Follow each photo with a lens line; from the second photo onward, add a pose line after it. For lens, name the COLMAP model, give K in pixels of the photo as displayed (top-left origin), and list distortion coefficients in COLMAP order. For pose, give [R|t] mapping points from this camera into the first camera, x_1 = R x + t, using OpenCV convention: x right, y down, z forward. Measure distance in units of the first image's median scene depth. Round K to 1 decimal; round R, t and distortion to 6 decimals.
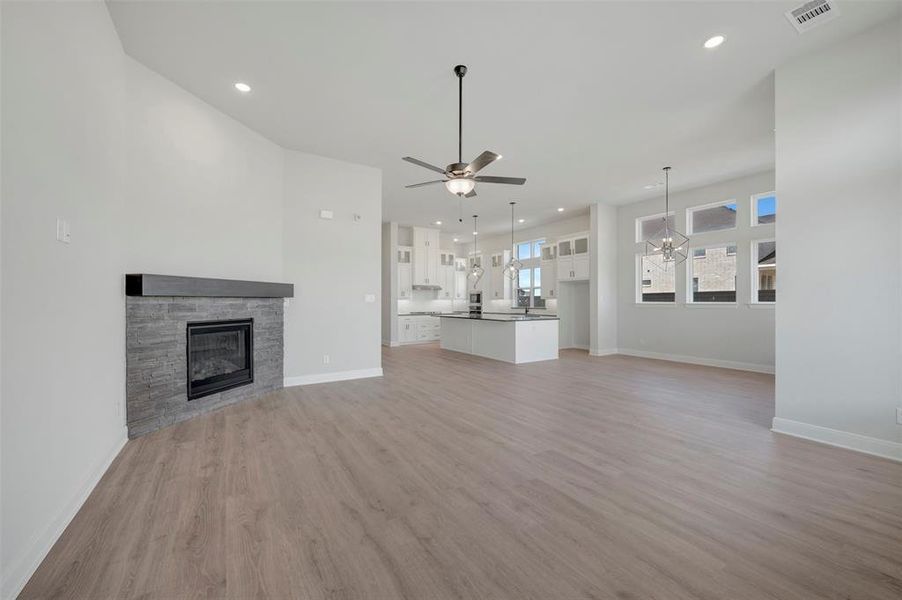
lens RADIAL K [[357.3, 0, 452.9], [0, 357.3, 300.5], [0, 0, 1]] dist [0.000392, -0.000238]
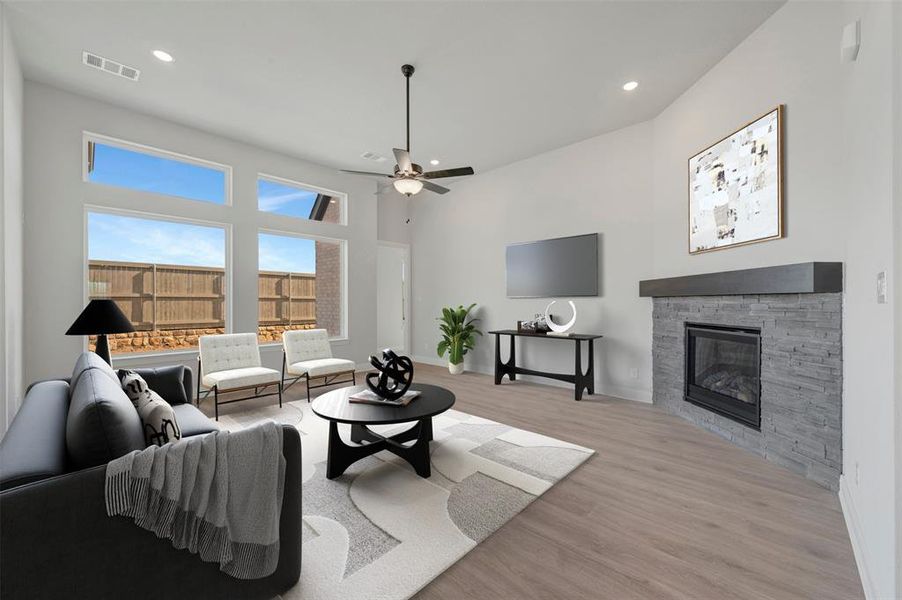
lens RADIAL K [[357.3, 0, 456.8], [0, 357.3, 300.8], [0, 0, 1]] dist [0.000392, -0.000238]
pose [[-0.965511, 0.000226, -0.260362, 0.100687], [0.001761, 0.999982, -0.005663, 0.004276], [0.260356, -0.005926, -0.965494, 1.321556]]
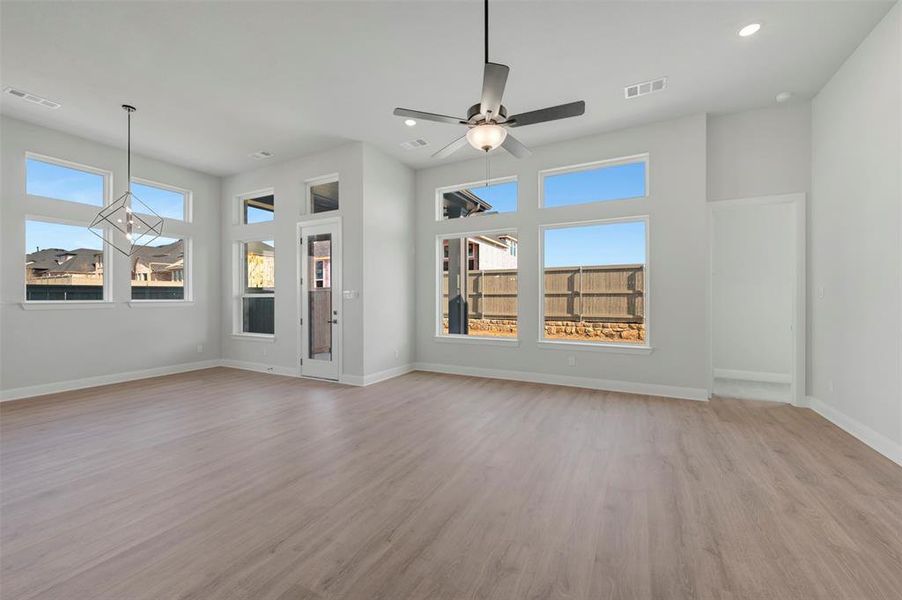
lens RADIAL K [[357.3, 0, 455.9], [0, 357.3, 297.5], [0, 0, 1]] dist [0.000392, -0.000238]
pose [[-0.509321, 0.004062, 0.860567, -0.374659], [0.000911, 0.999991, -0.004181, 0.003360], [-0.860576, -0.001346, -0.509321, 0.939457]]
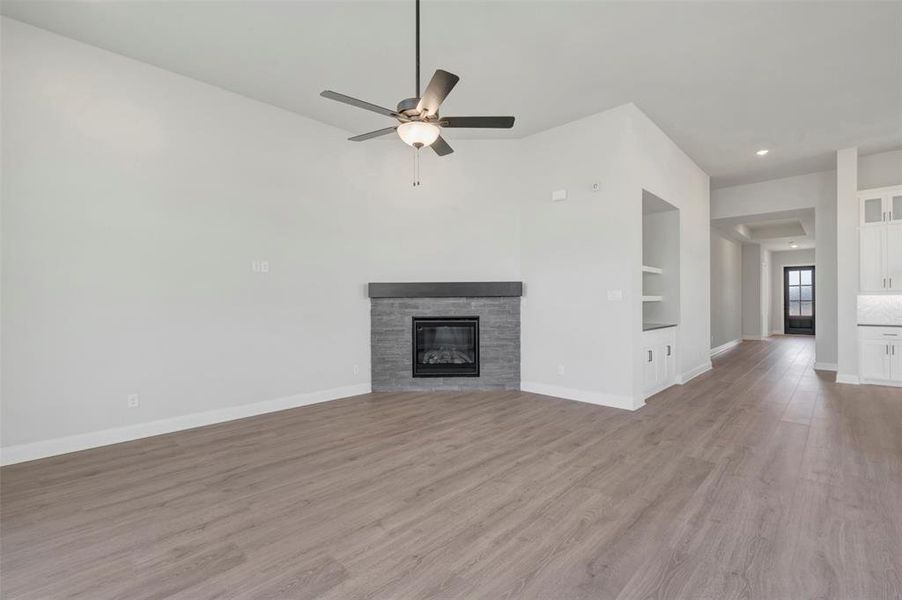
lens RADIAL K [[399.3, 0, 459.1], [0, 399.3, 303.5], [0, 0, 1]] dist [-0.000945, -0.000292]
pose [[0.252913, 0.004513, -0.967479, 0.517244], [0.008648, 0.999939, 0.006925, 0.002440], [0.967450, -0.010119, 0.252858, 0.583094]]
